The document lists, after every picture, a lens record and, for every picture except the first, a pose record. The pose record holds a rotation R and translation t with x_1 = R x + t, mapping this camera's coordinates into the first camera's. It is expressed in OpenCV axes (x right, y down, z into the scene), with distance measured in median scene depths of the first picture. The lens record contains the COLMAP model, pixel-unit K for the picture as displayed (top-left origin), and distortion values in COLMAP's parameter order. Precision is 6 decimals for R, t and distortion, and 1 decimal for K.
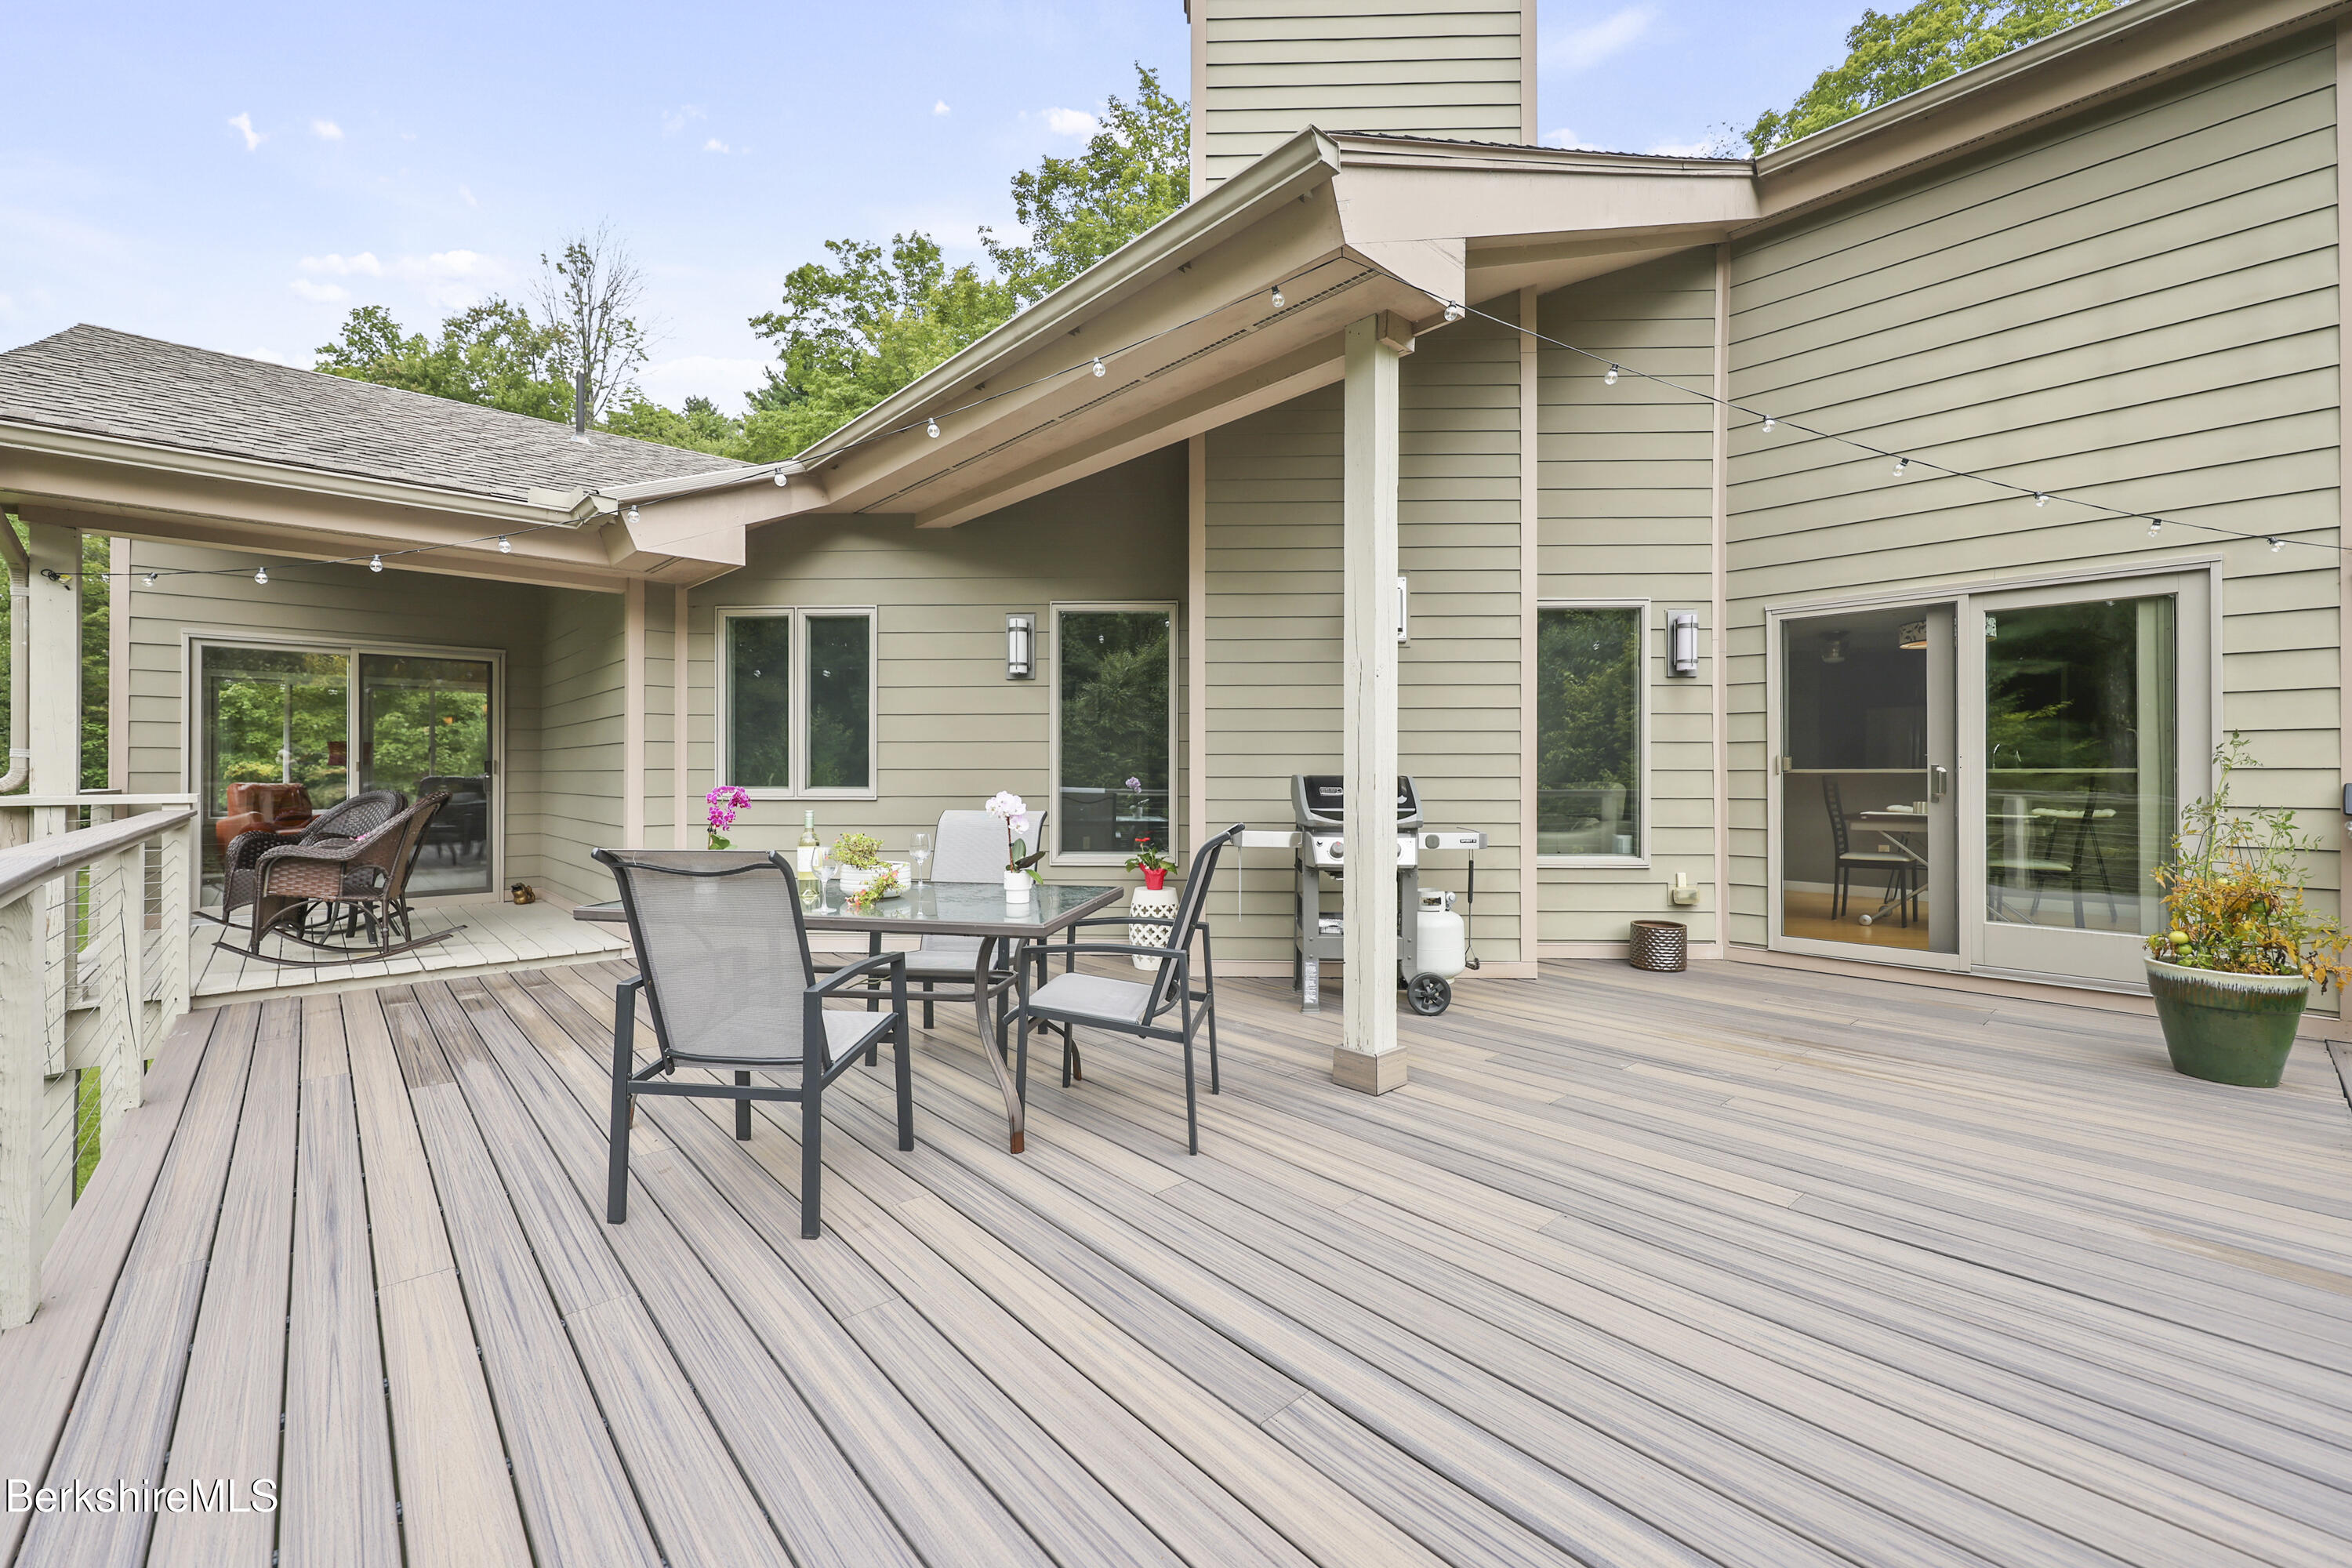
lens RADIAL K [[978.6, 0, 1182.8], [0, 978.6, 793.4], [0, 0, 1]] dist [0.004639, 0.000007]
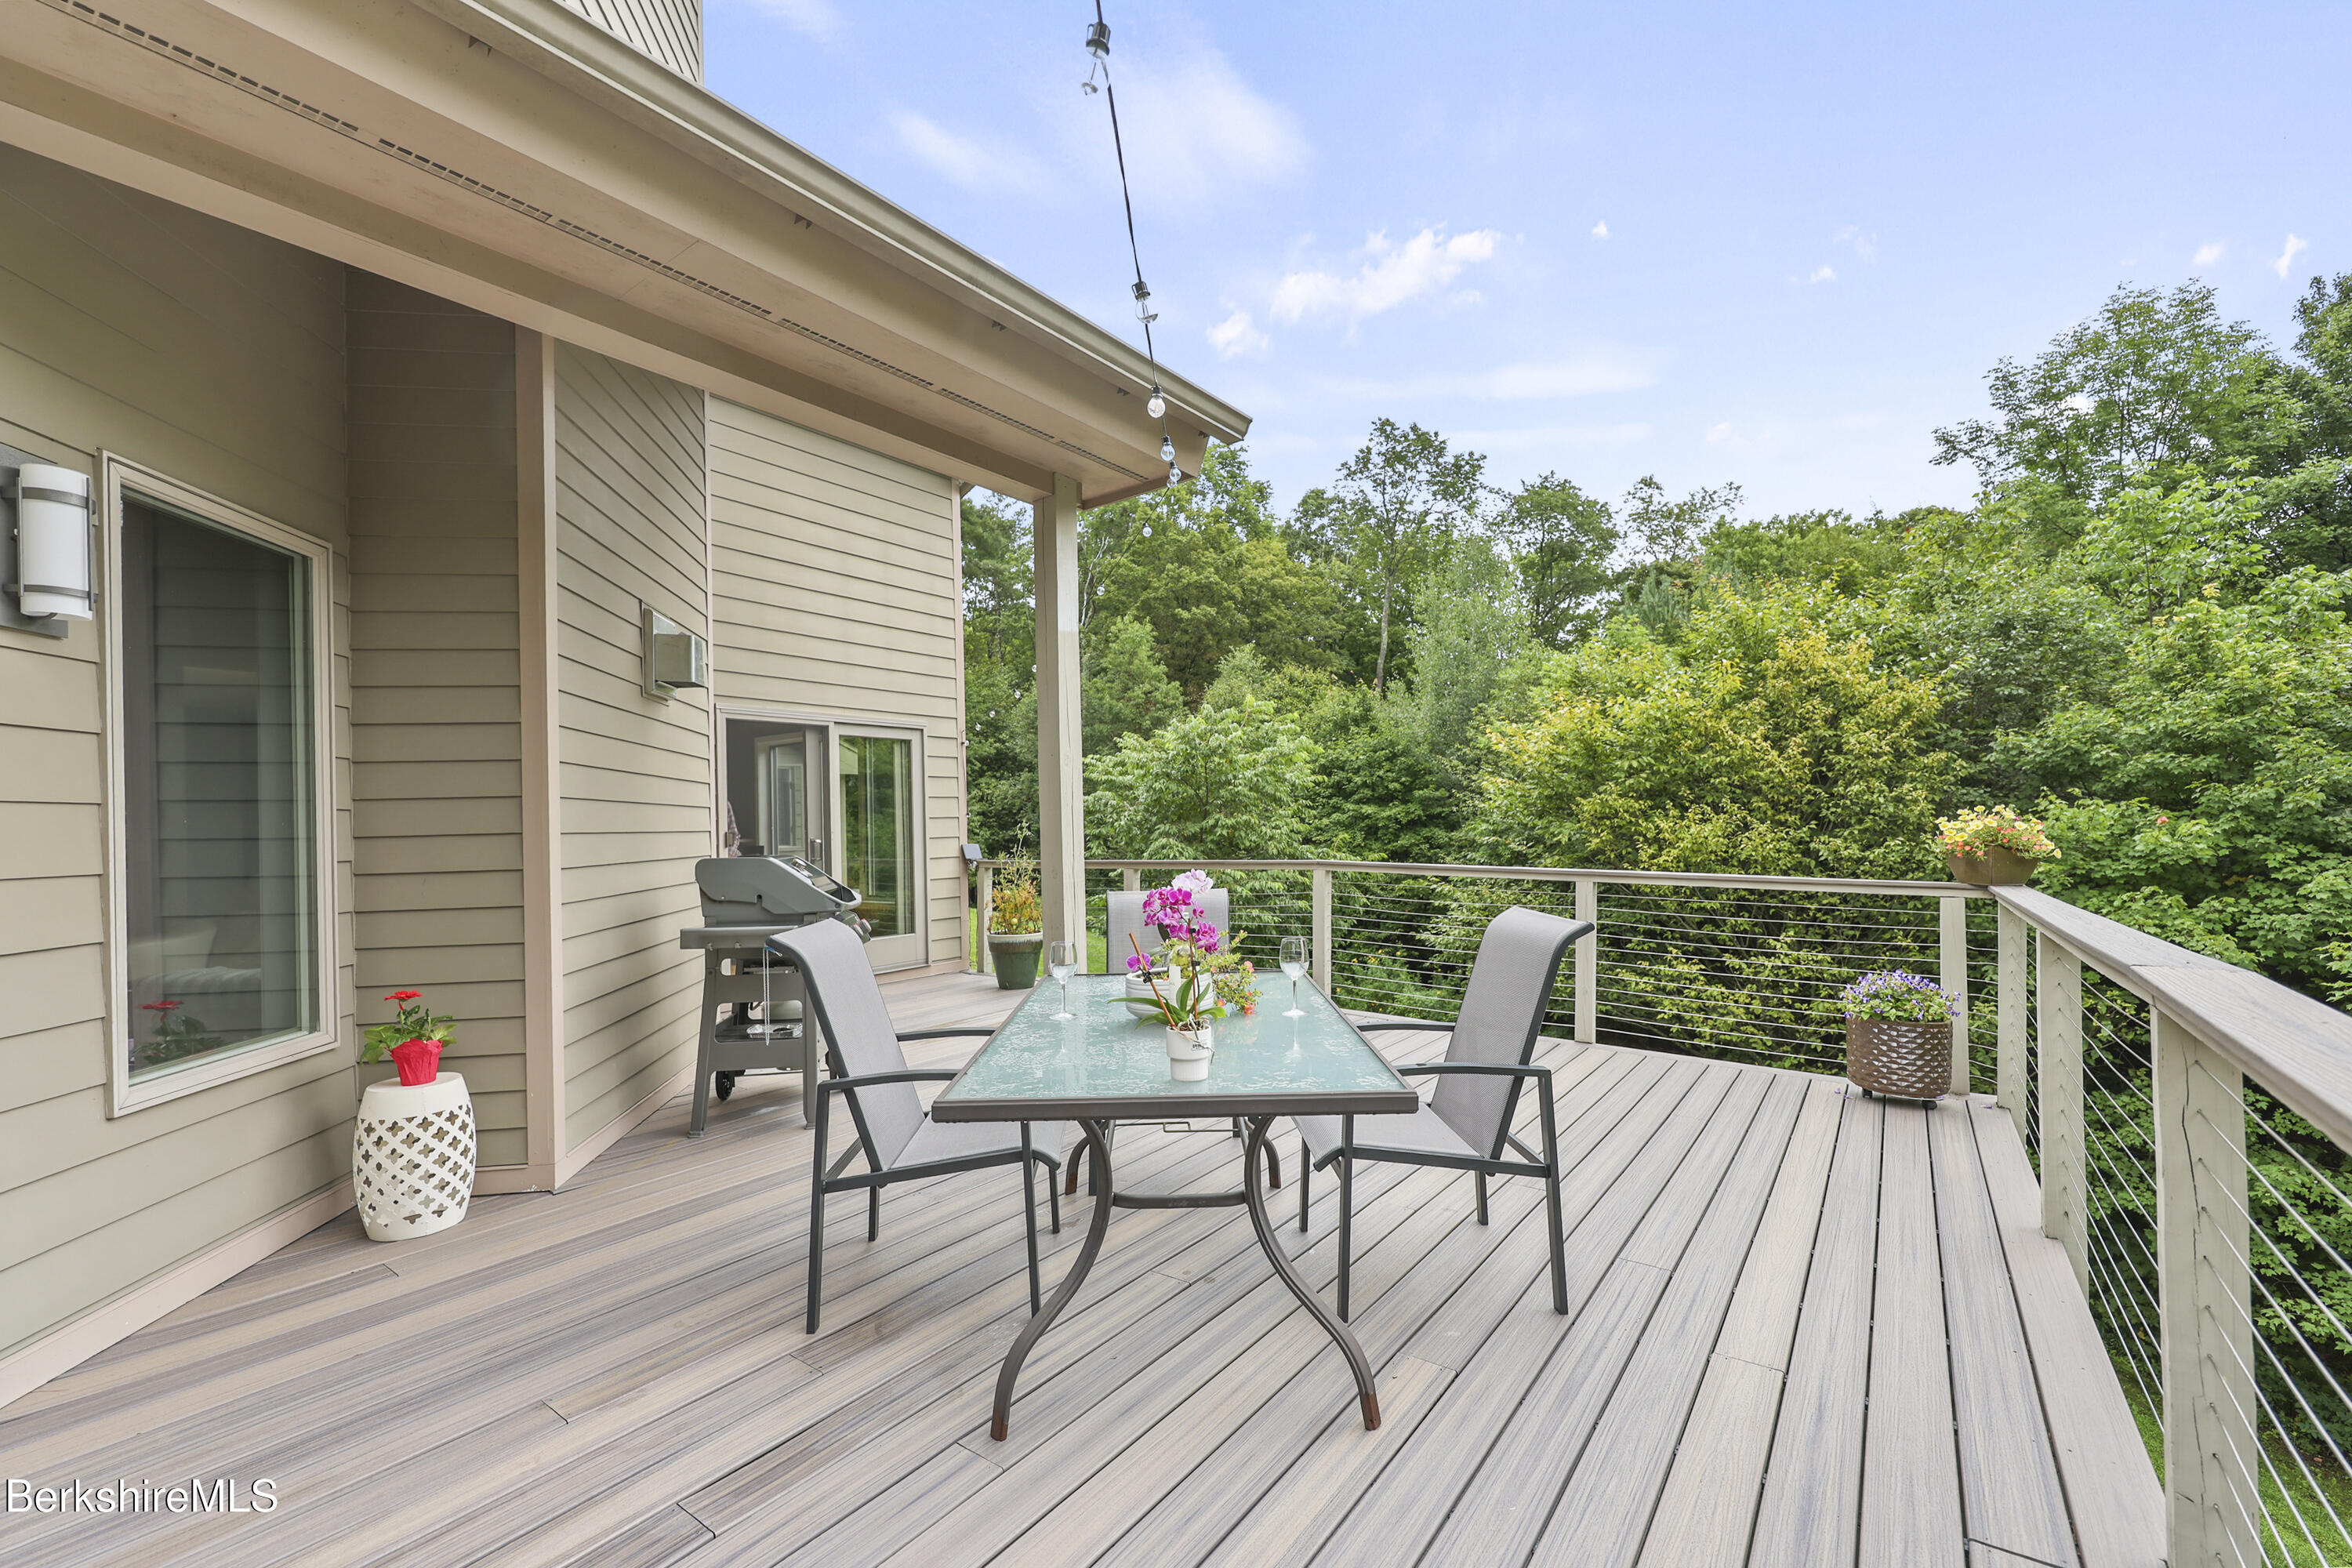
lens RADIAL K [[973.1, 0, 1175.7], [0, 973.1, 830.3], [0, 0, 1]] dist [-0.001904, 0.000037]
pose [[-0.206121, 0.001528, 0.978525, -0.812467], [0.051634, 0.998623, 0.009317, -0.029670], [-0.977163, 0.052445, -0.205916, 0.879300]]
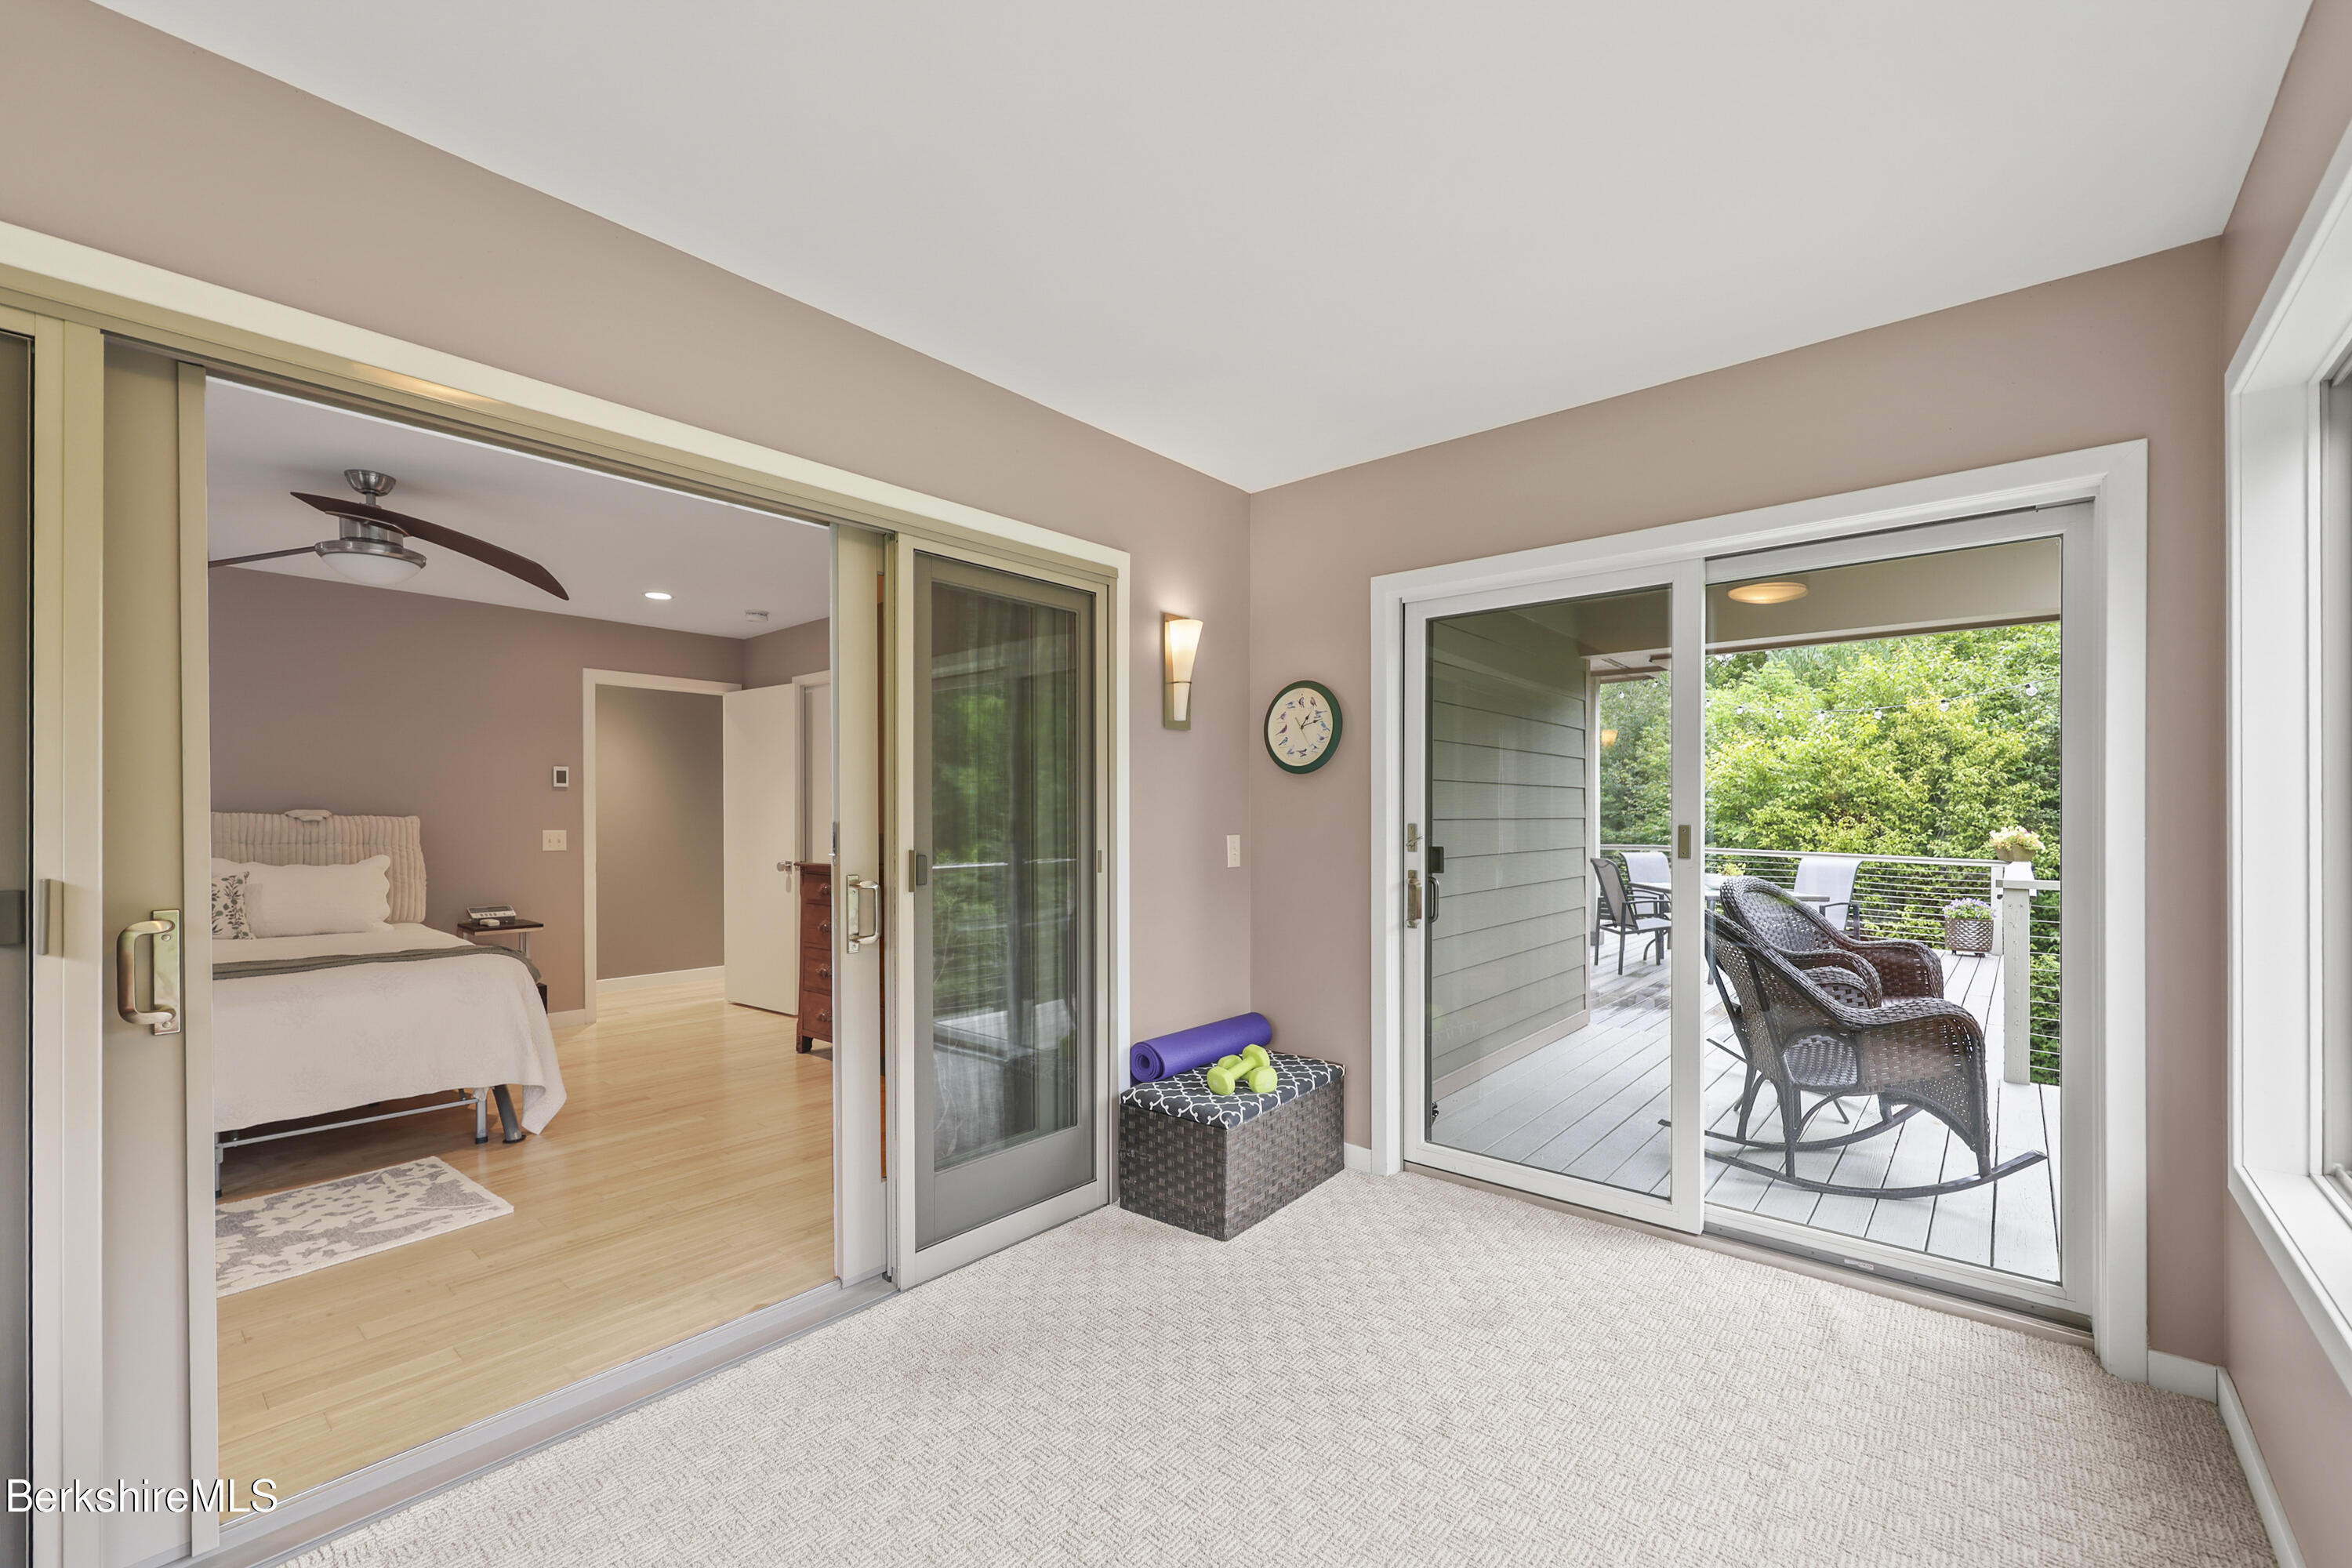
lens RADIAL K [[973.1, 0, 1175.7], [0, 973.1, 830.3], [0, 0, 1]] dist [-0.001904, 0.000037]
pose [[-0.130082, -0.010353, 0.991449, -1.549449], [0.031626, 0.999393, 0.014585, -0.065914], [-0.990999, 0.033253, -0.129676, 1.629073]]
